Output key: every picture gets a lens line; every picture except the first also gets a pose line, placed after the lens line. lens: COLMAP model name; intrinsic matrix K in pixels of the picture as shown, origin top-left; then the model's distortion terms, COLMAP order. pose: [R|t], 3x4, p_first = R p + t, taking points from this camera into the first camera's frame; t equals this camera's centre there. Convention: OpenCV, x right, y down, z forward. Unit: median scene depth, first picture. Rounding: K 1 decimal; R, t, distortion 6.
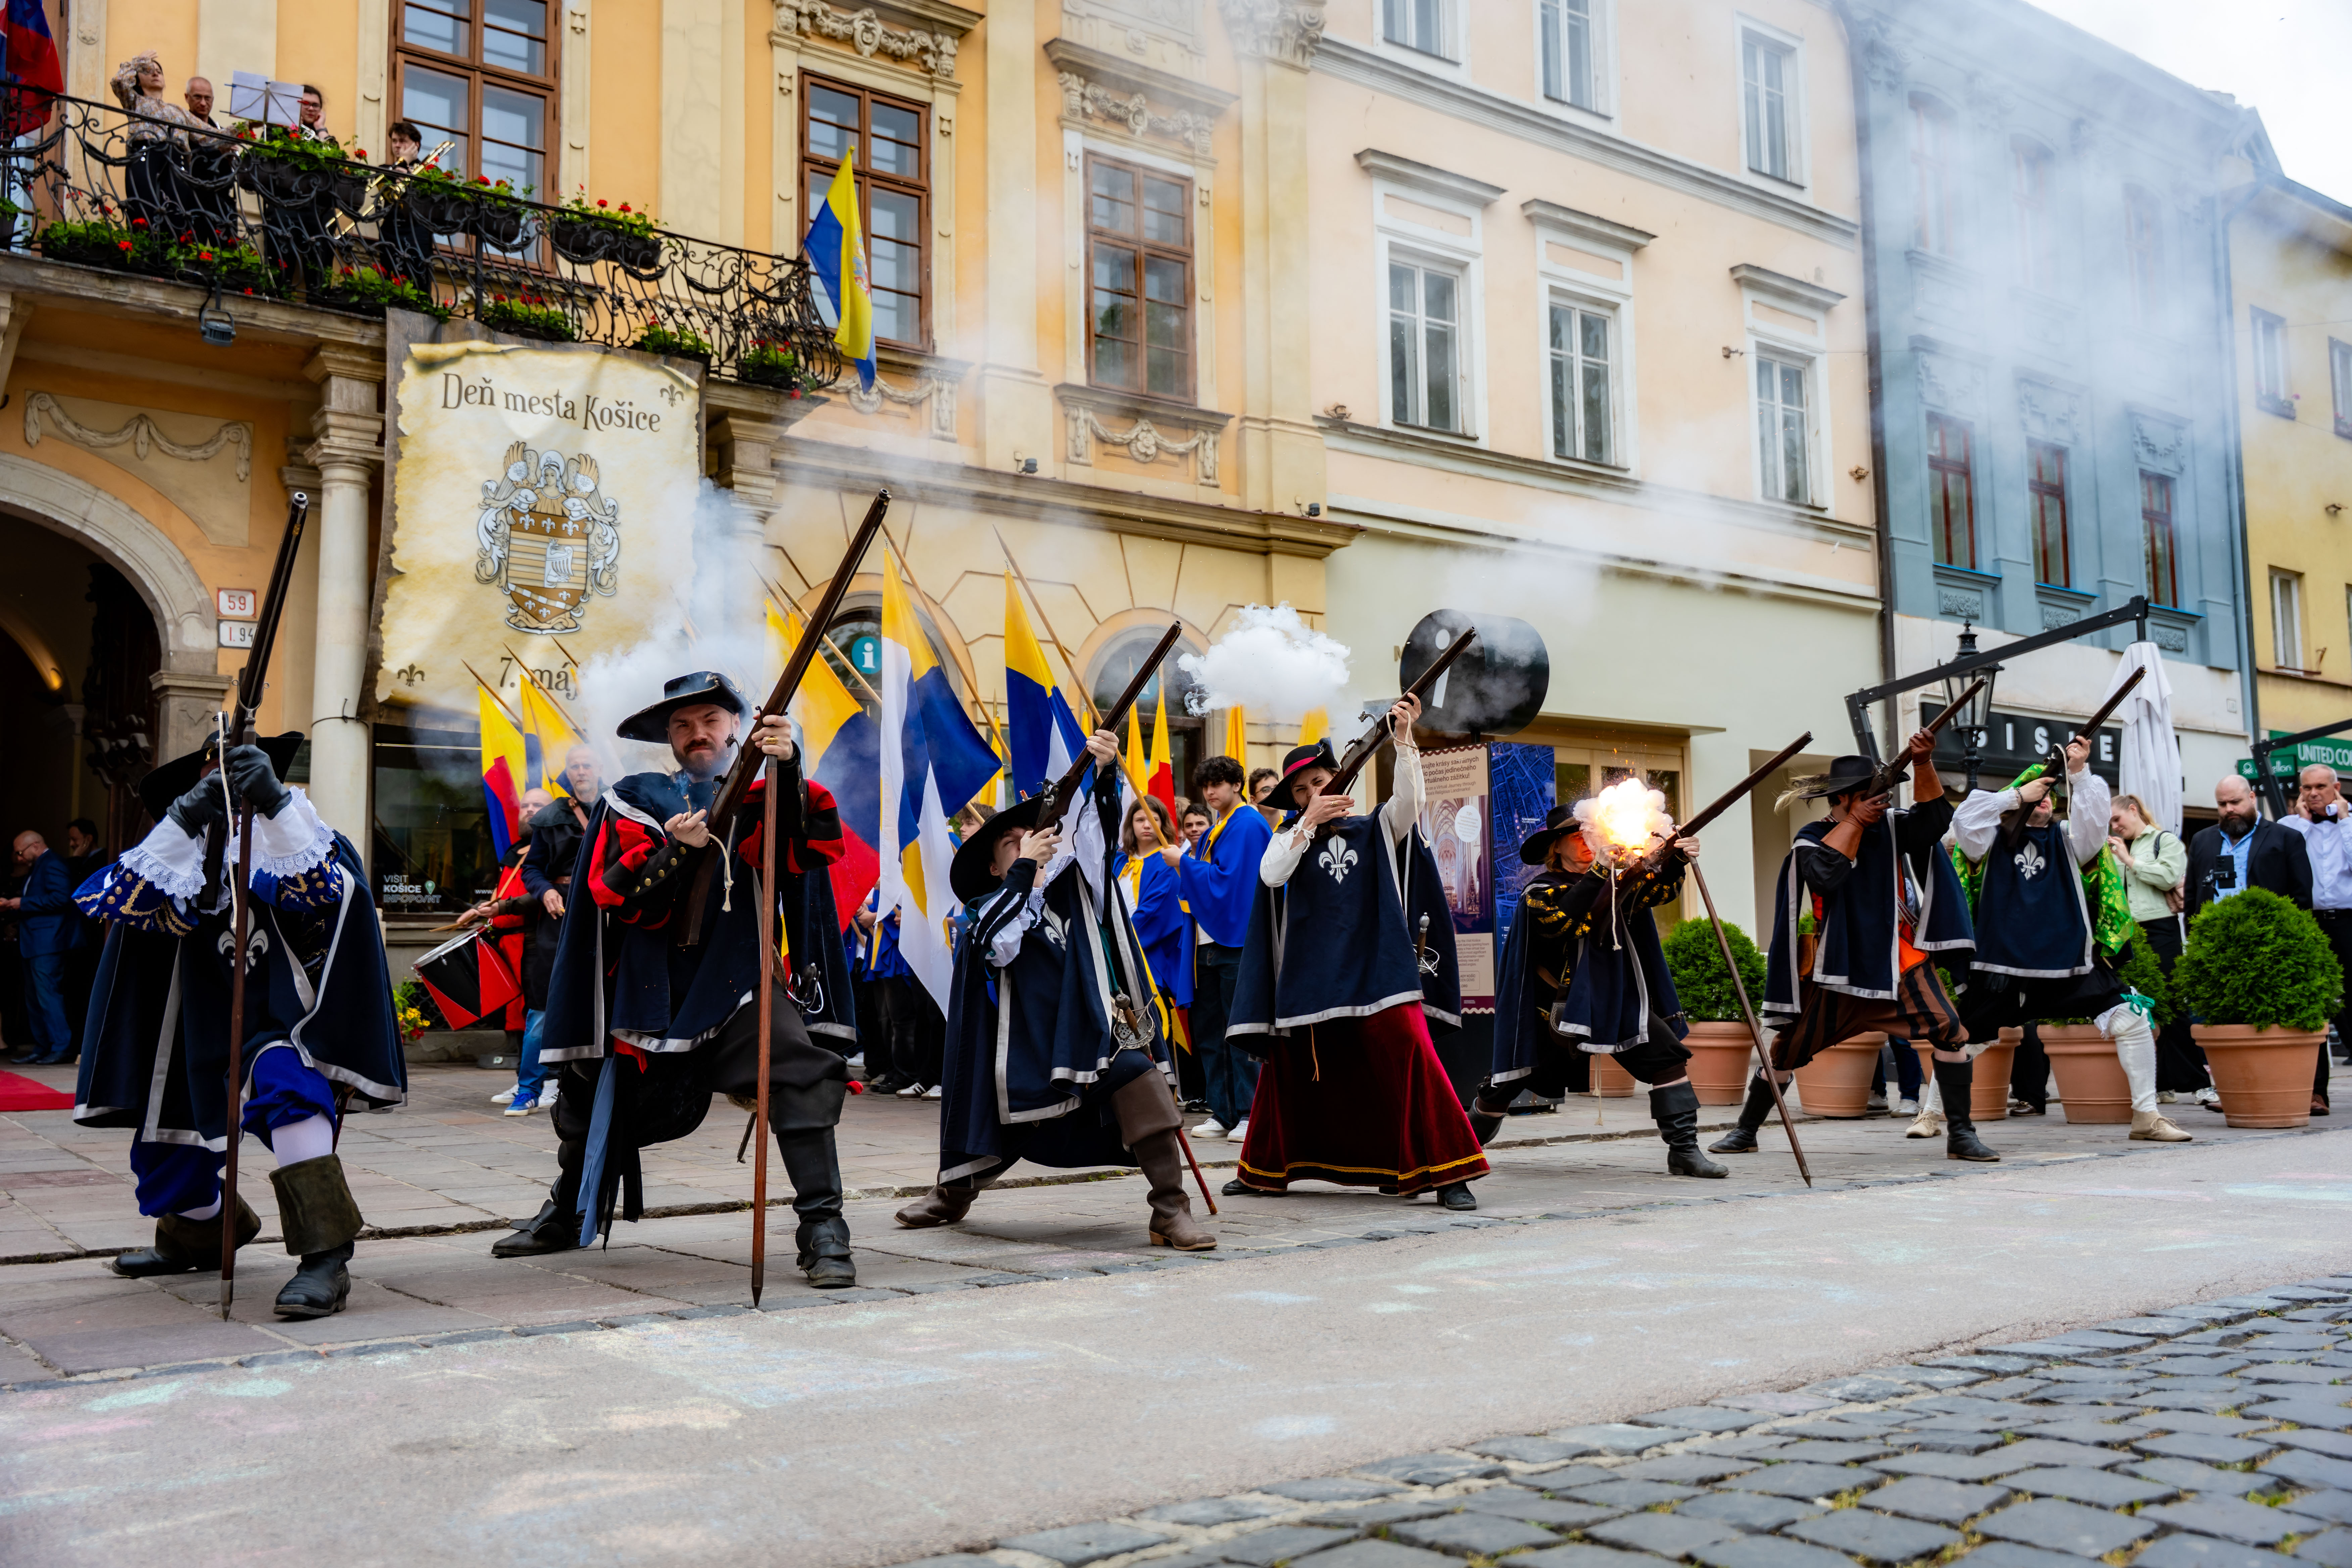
lens RADIAL K [[2056.2, 0, 1187.8], [0, 2056.2, 800.7], [0, 0, 1]] dist [0.003038, -0.000543]
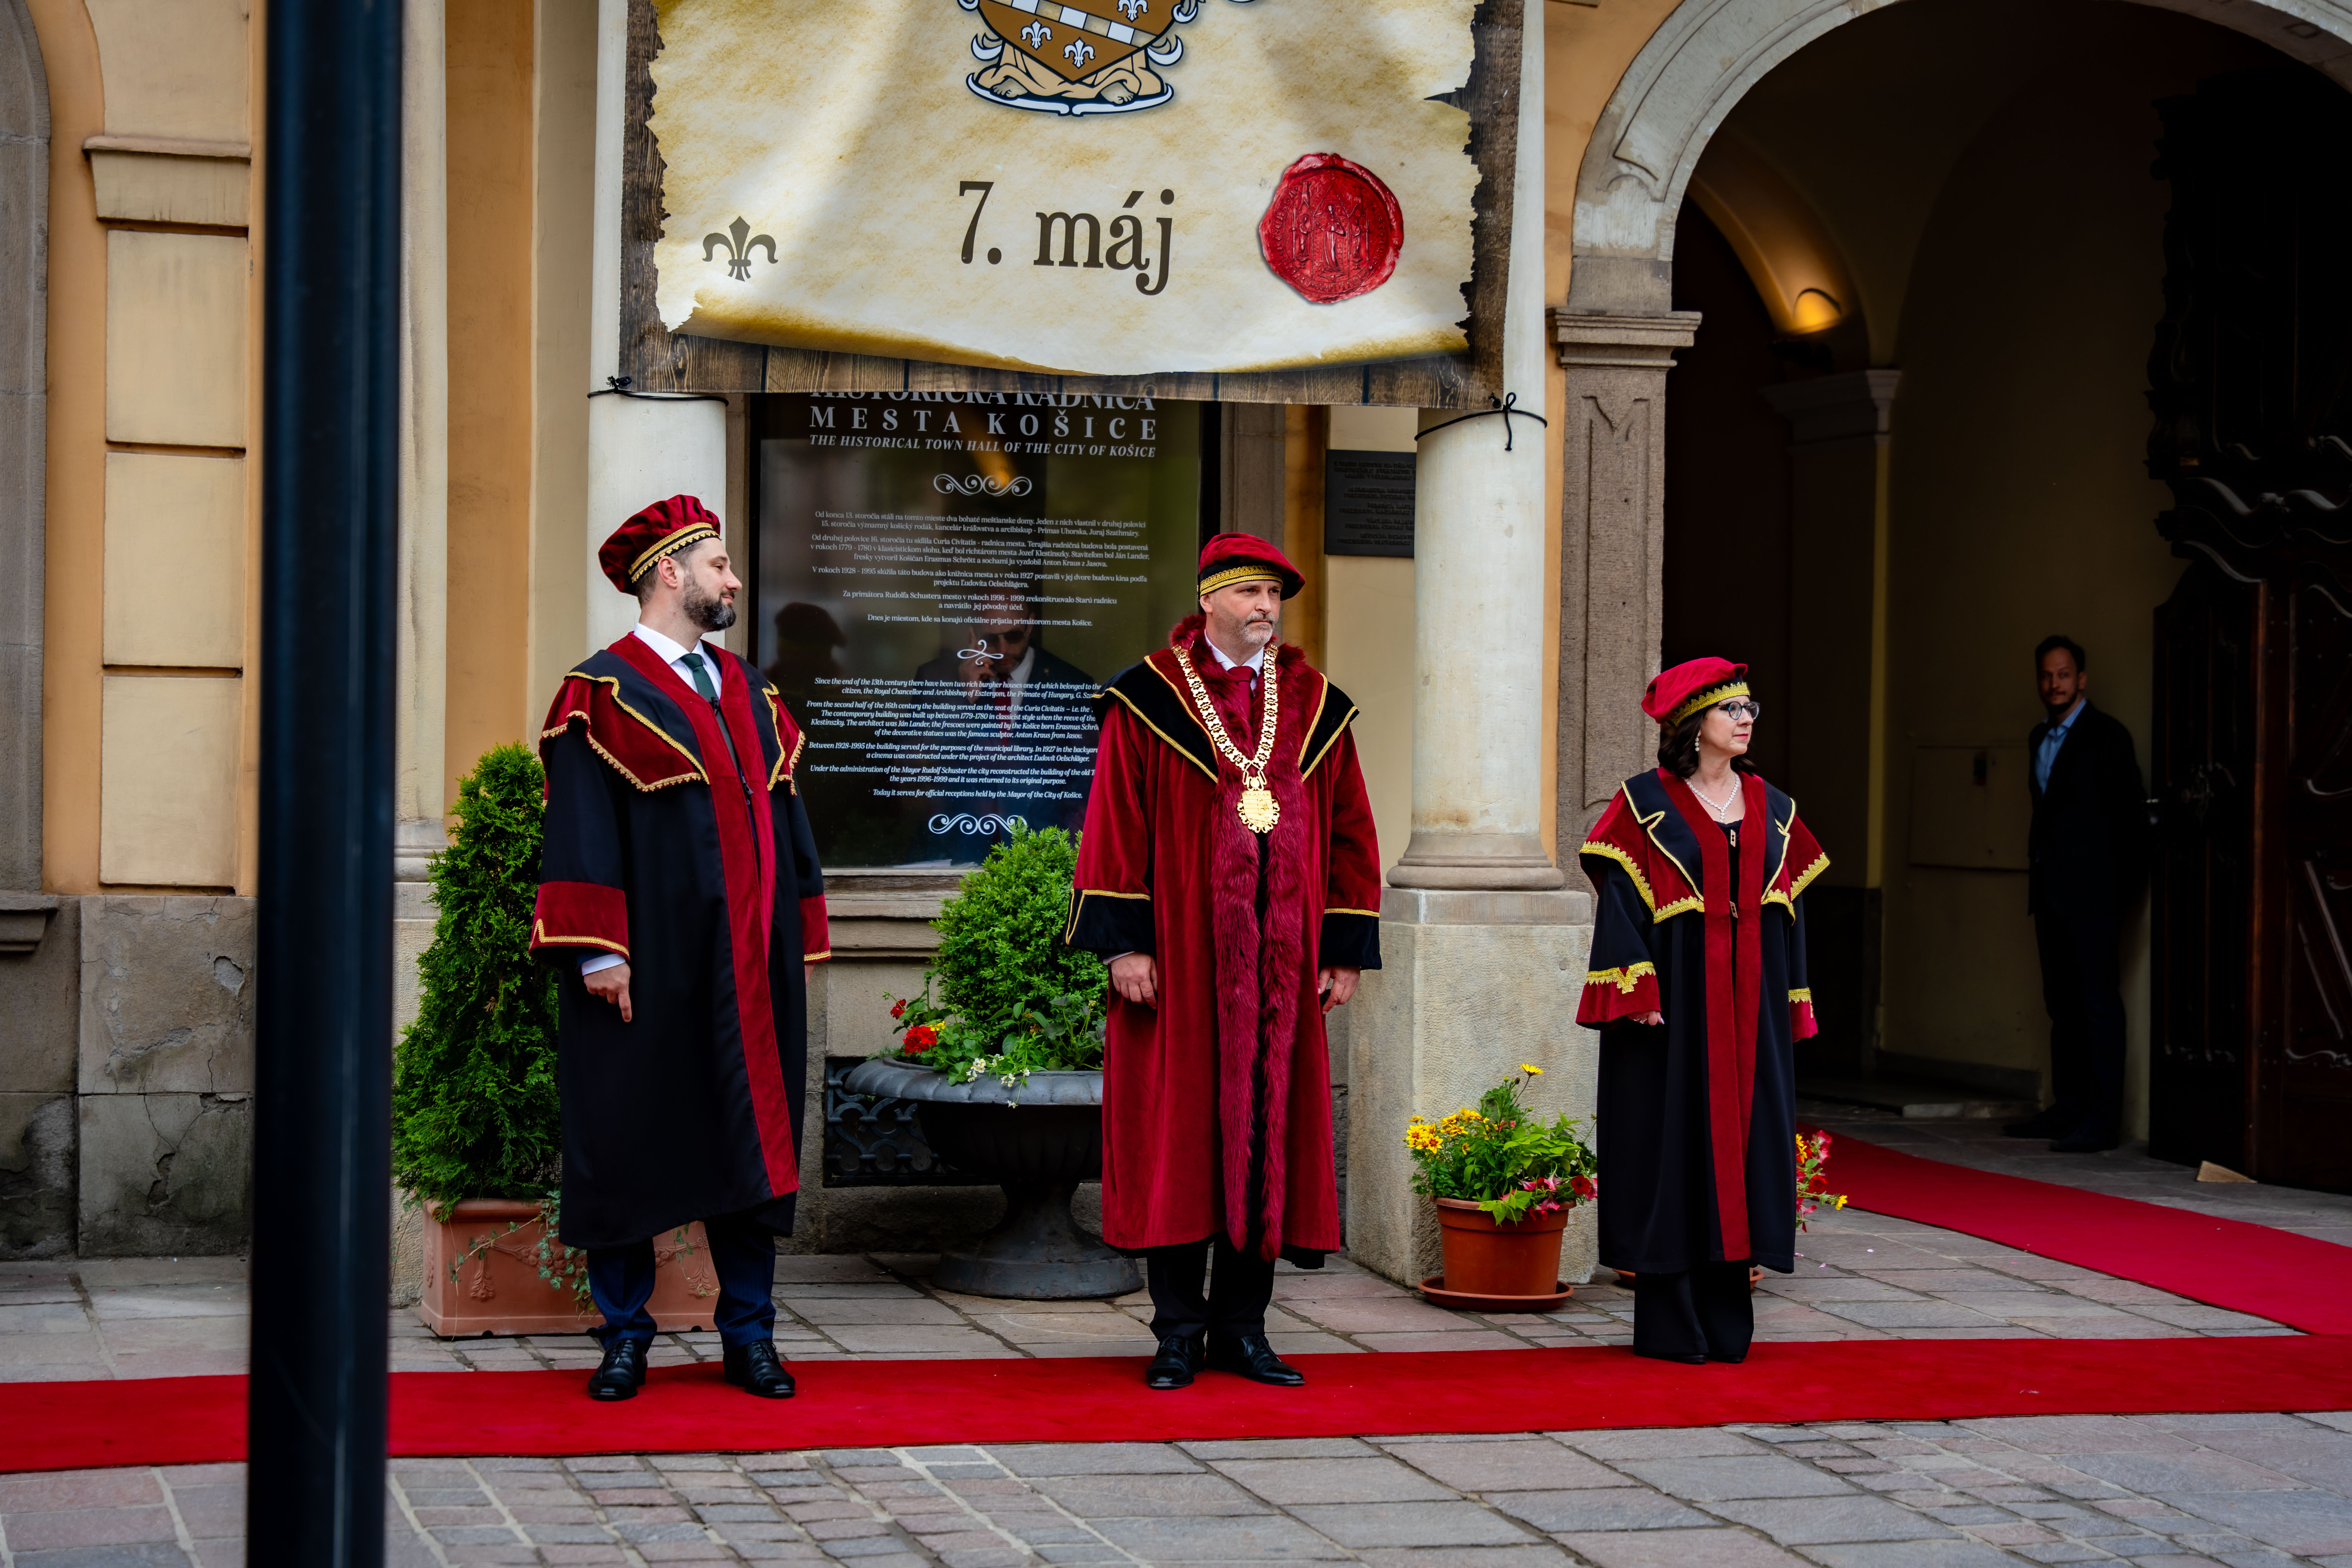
lens RADIAL K [[4578.3, 0, 1231.4], [0, 4578.3, 790.4], [0, 0, 1]] dist [0.030836, 0.320906]
pose [[0.942717, 0.026821, -0.332514, -0.416250], [0.004730, 0.995588, 0.093716, -0.062914], [0.333561, -0.089921, 0.938430, -0.055964]]
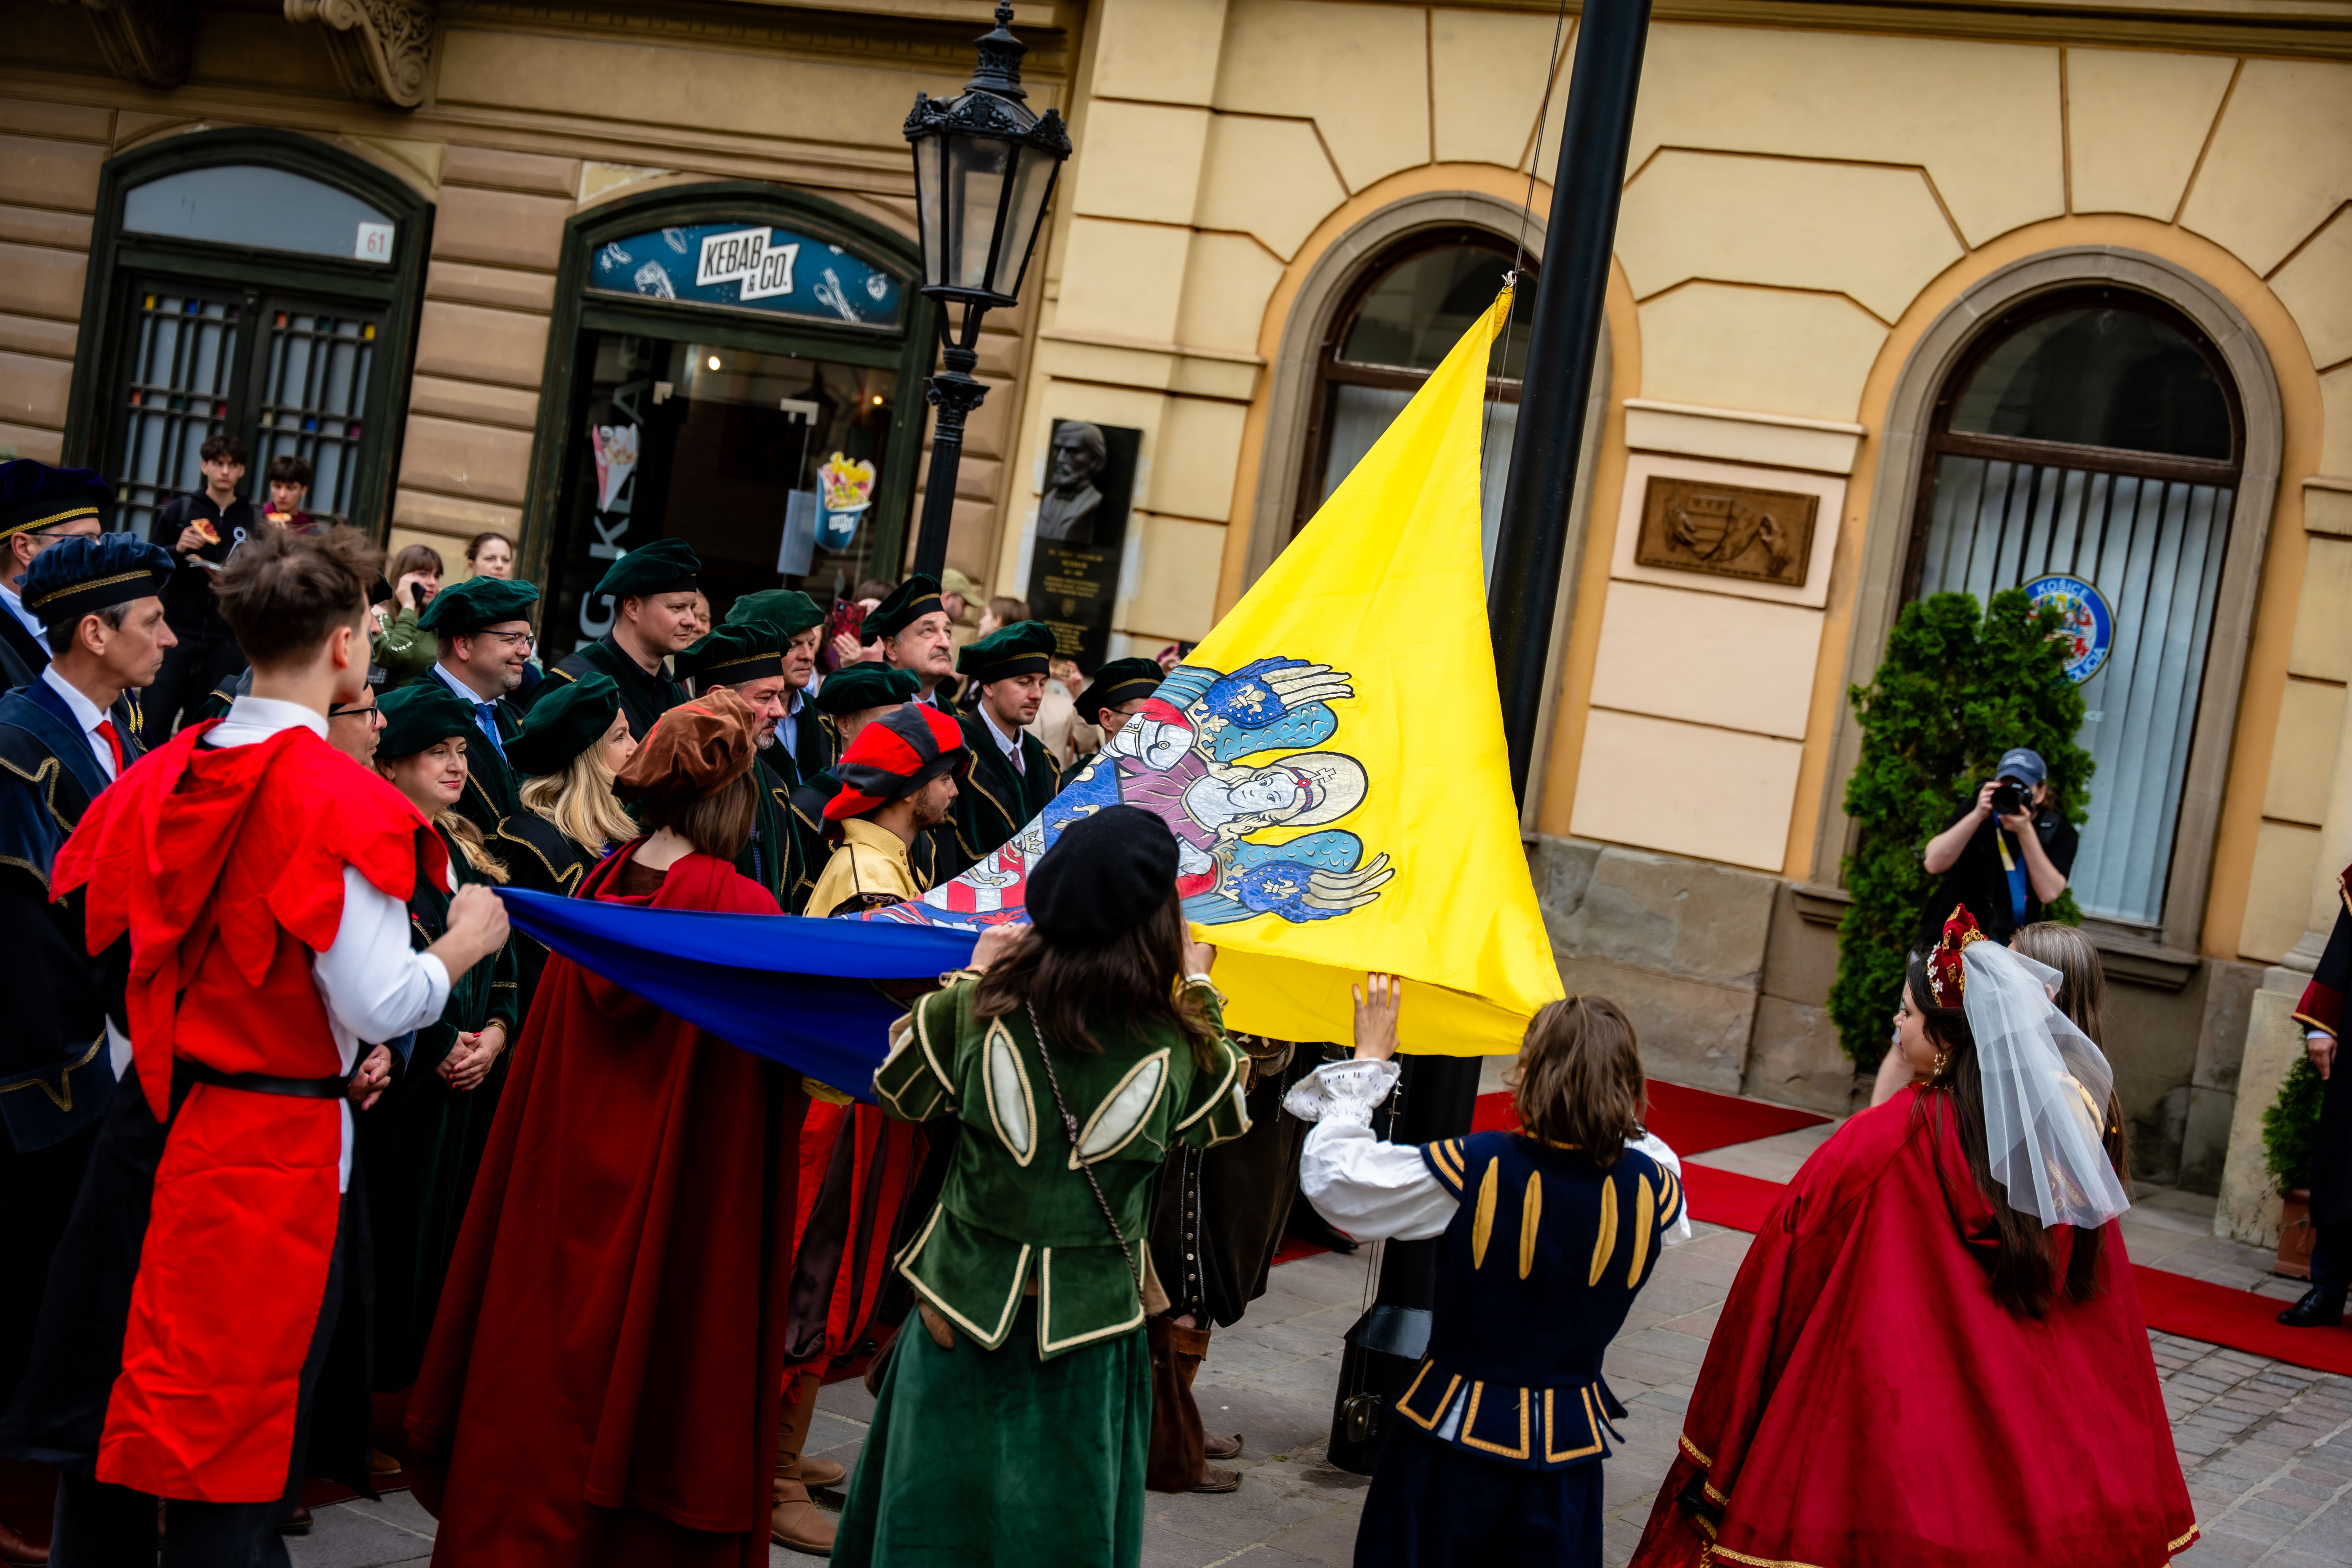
lens RADIAL K [[3581.1, 0, 1203.7], [0, 3581.1, 787.9], [0, 0, 1]] dist [0.034085, -0.024200]
pose [[0.394477, 0.122831, -0.910659, -0.080110], [-0.075930, 0.991994, 0.100911, -0.096182], [0.915763, 0.029339, 0.400645, -0.015079]]
